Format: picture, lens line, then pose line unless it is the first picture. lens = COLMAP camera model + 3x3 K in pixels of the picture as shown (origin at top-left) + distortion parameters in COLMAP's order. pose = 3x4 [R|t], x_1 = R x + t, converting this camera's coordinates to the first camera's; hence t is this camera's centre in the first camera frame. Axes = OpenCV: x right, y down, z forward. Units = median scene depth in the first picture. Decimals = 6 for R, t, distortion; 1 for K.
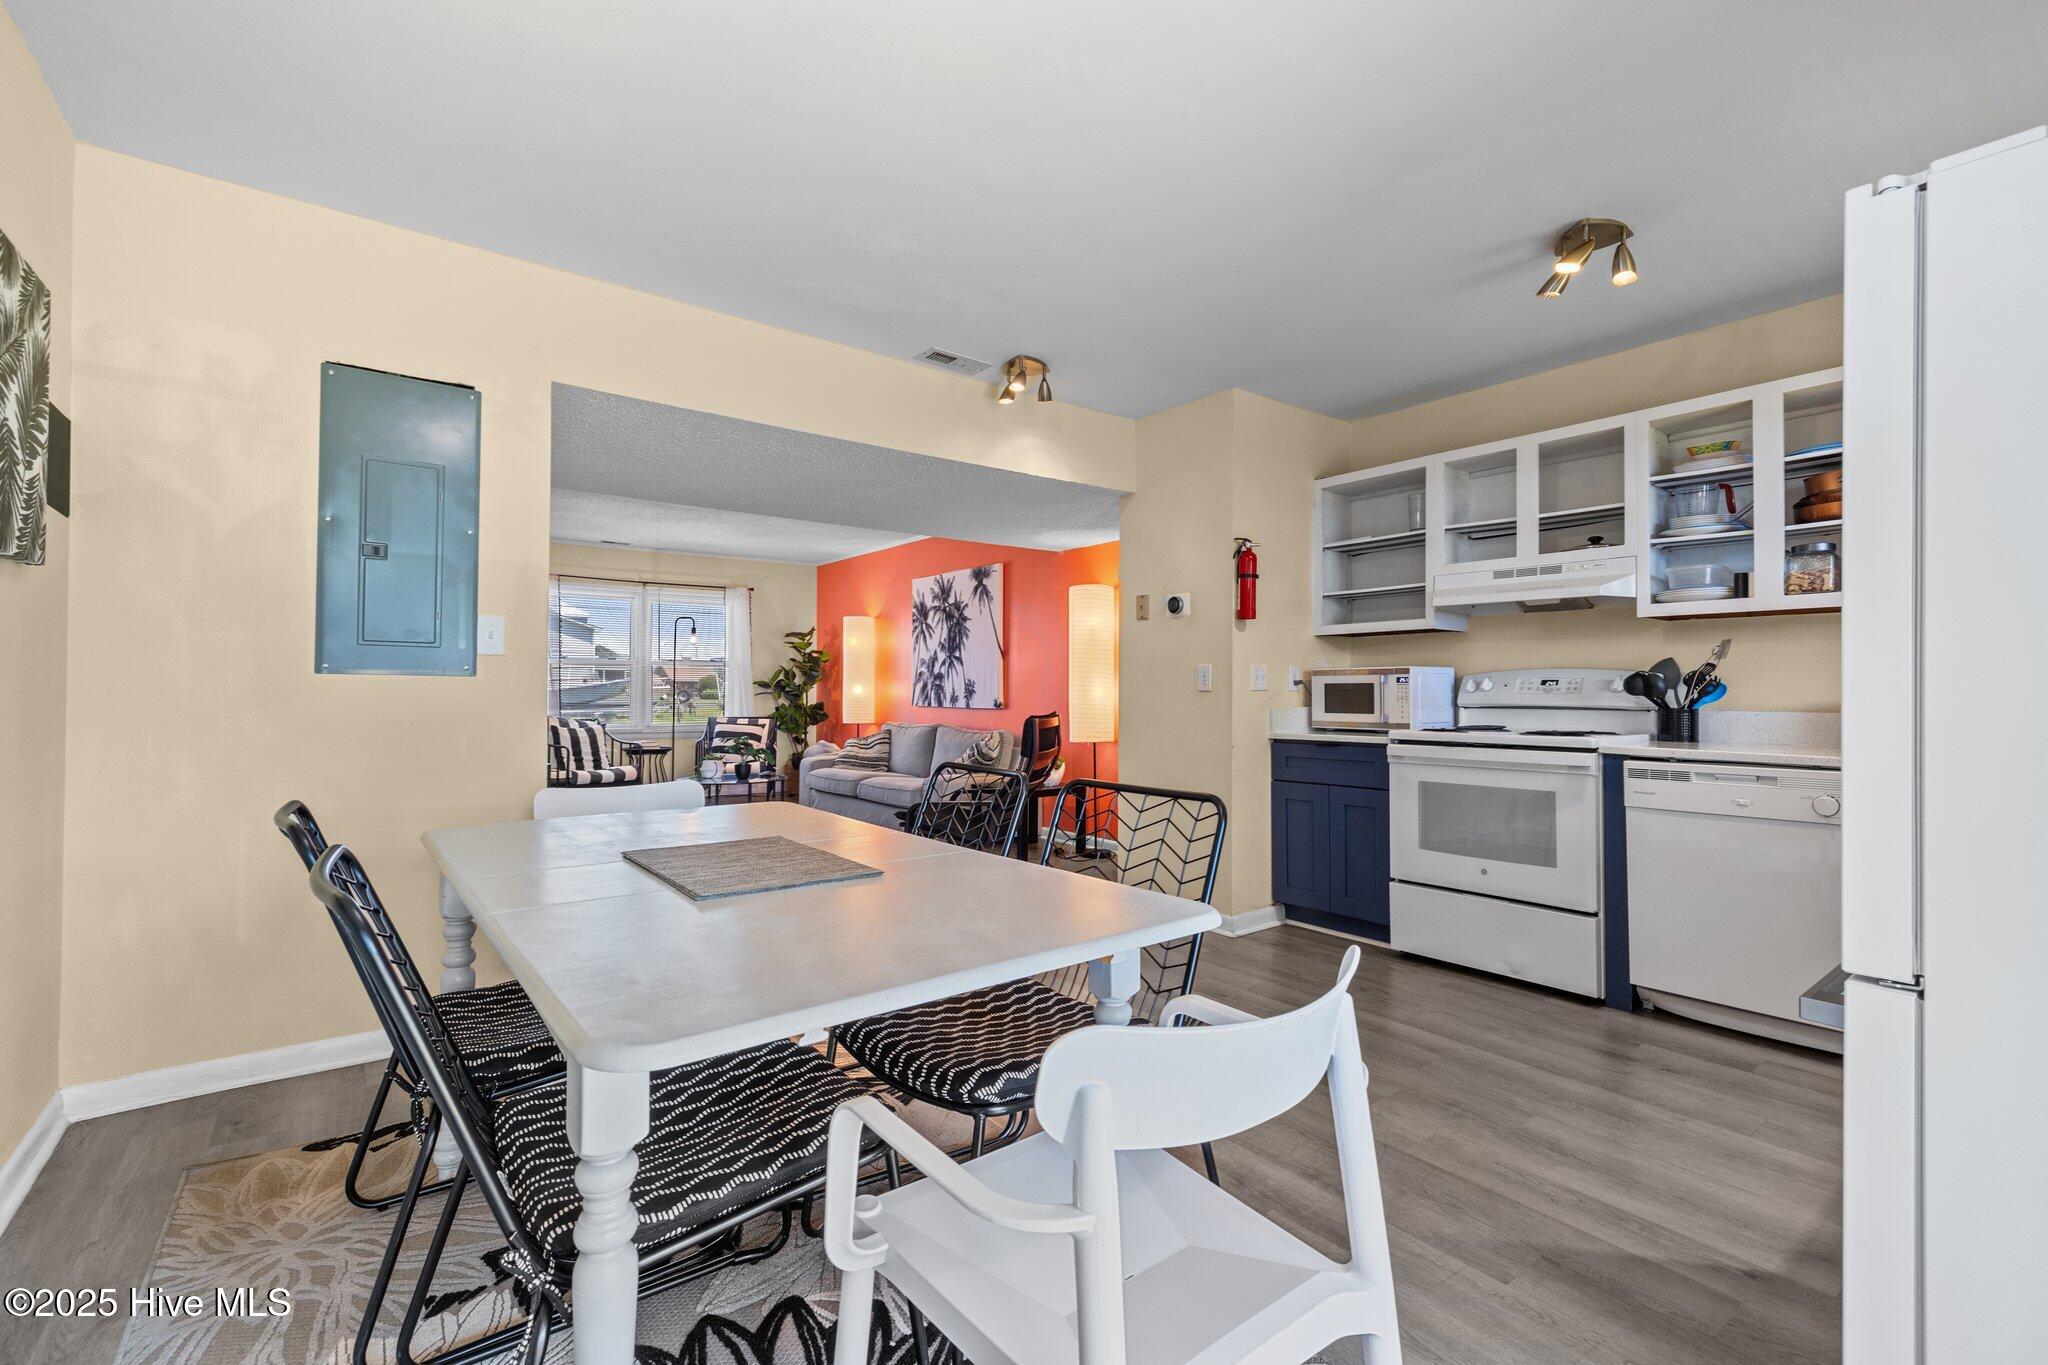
lens RADIAL K [[872.5, 0, 1024.0], [0, 872.5, 682.5], [0, 0, 1]] dist [0.000637, 0.000082]
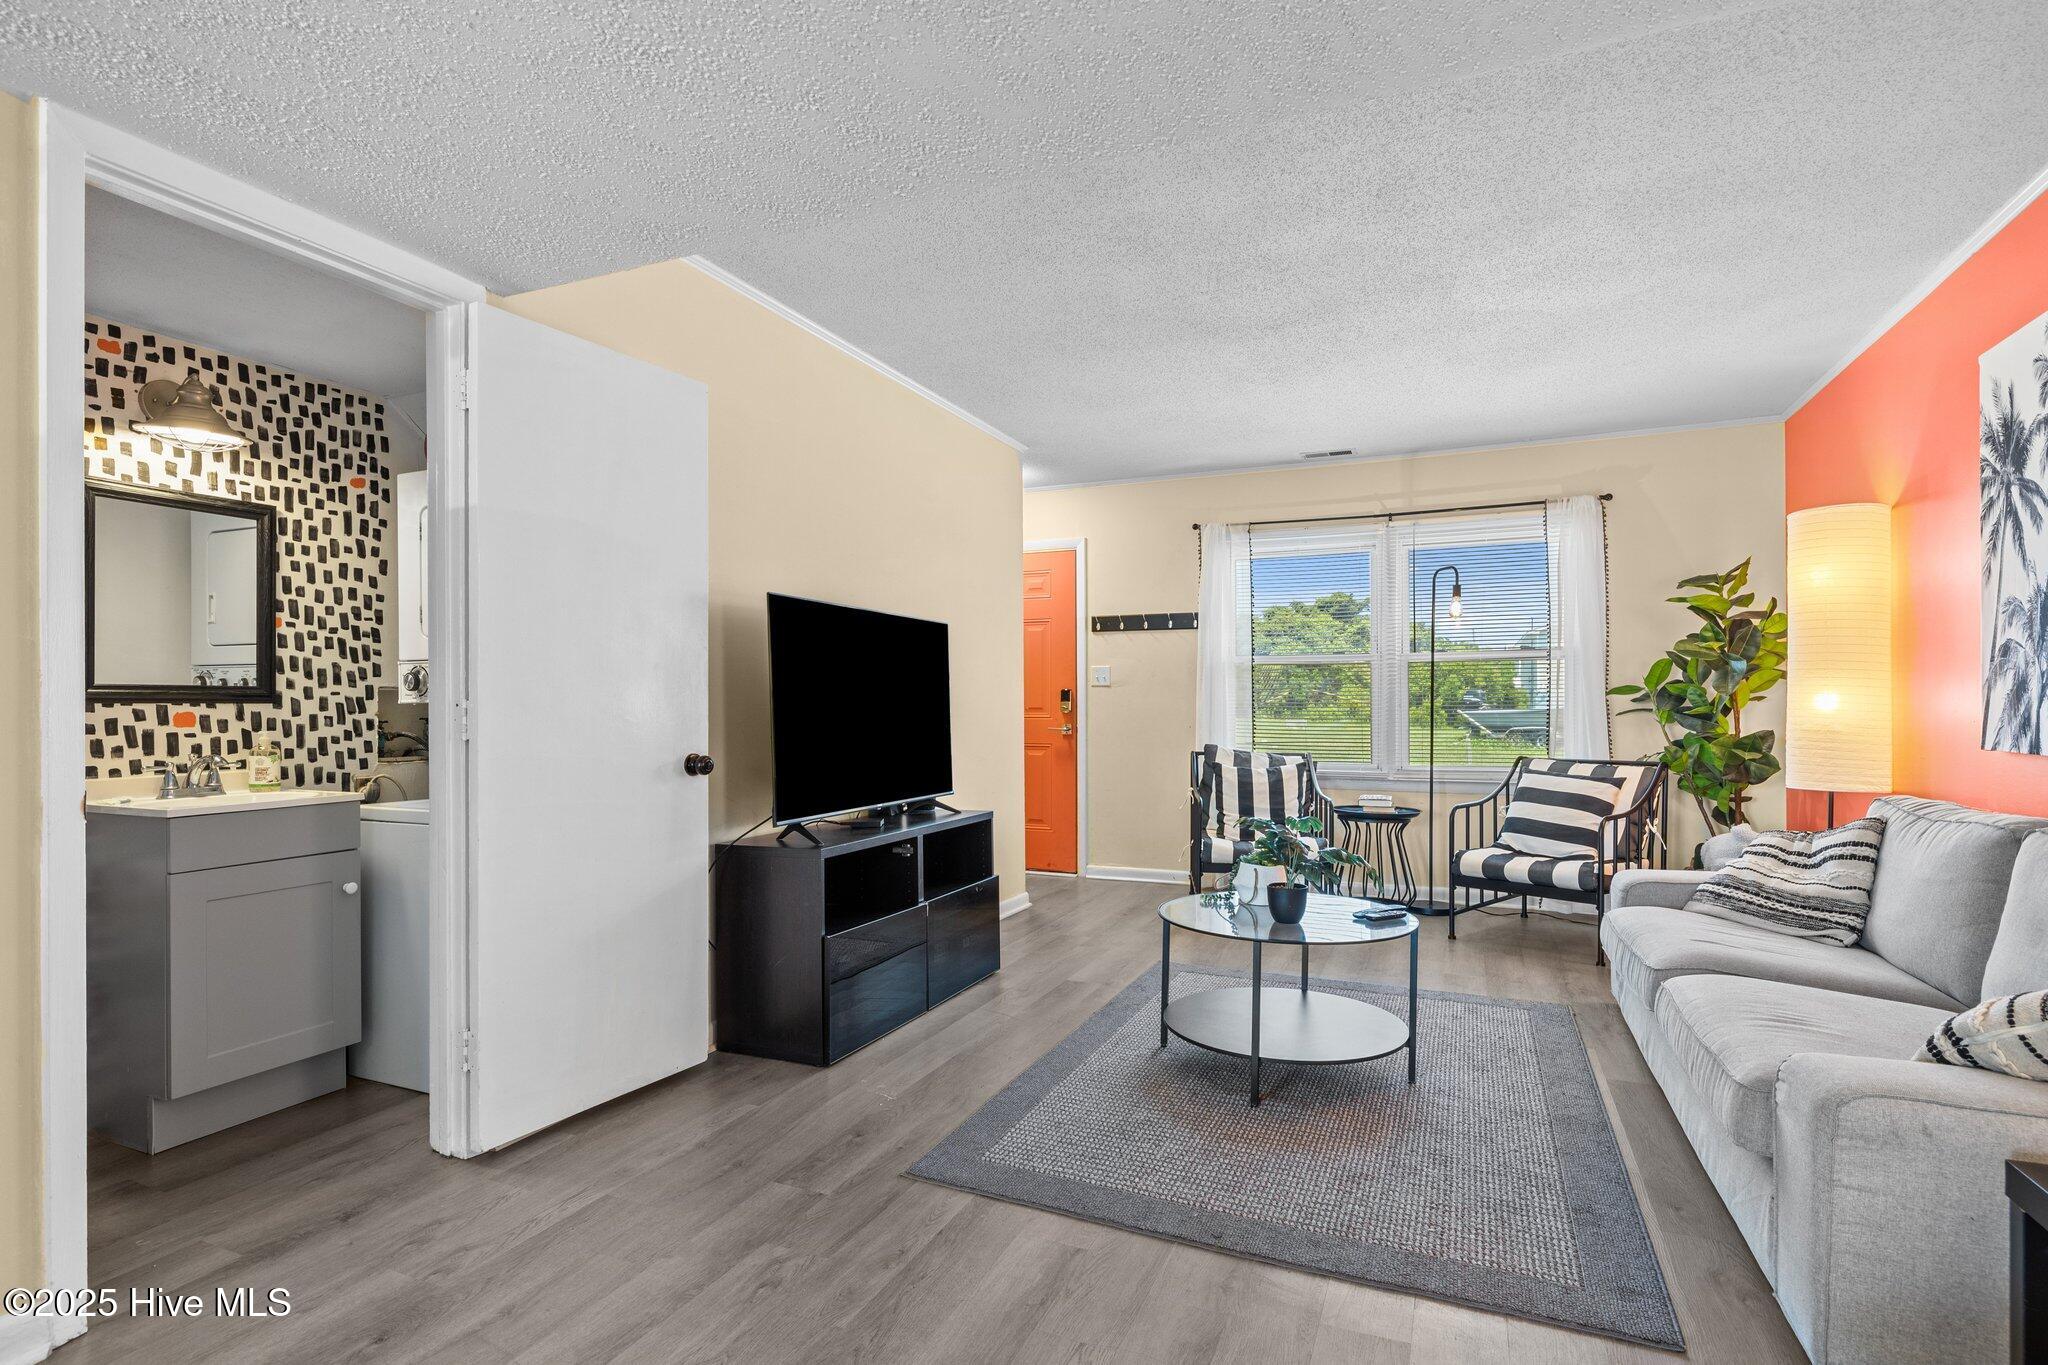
lens RADIAL K [[1018.4, 0, 1024.0], [0, 1018.4, 682.5], [0, 0, 1]] dist [0.004676, 0.000696]
pose [[0.470860, -0.021341, -0.881950, 0.038776], [0.001641, 0.999727, -0.023315, 0.010418], [0.882206, 0.009531, 0.470766, 0.547106]]
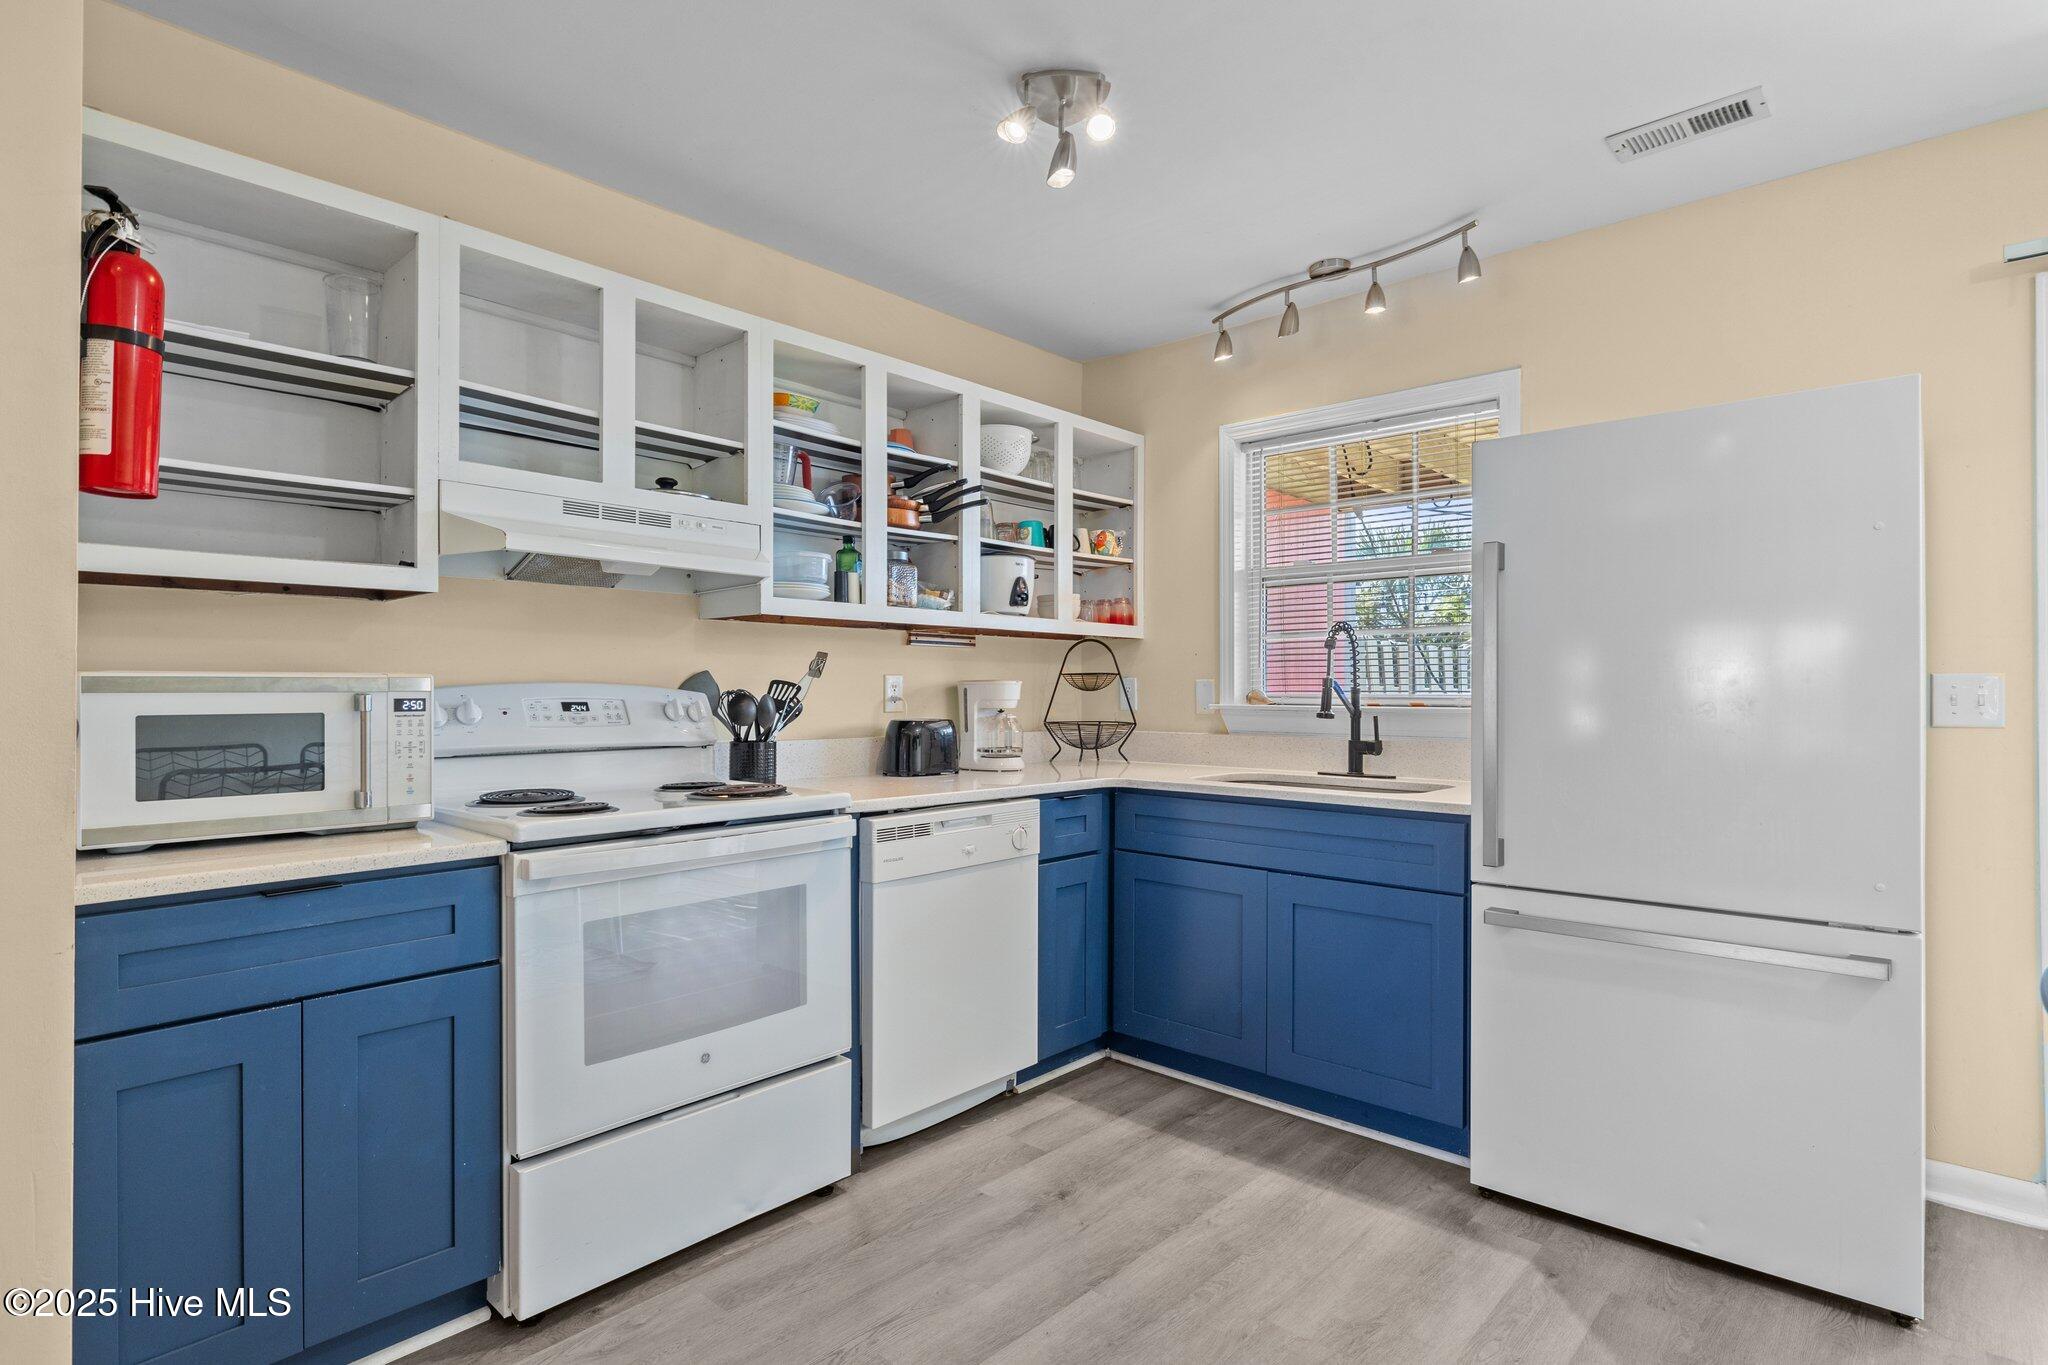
lens RADIAL K [[1039.1, 0, 1024.0], [0, 1039.1, 682.5], [0, 0, 1]] dist [-0.003444, -0.000814]
pose [[-0.179789, 0.002920, 0.983701, -0.063596], [-0.008718, 0.999952, -0.004562, -0.007362], [-0.983667, -0.009396, -0.179754, 0.394463]]
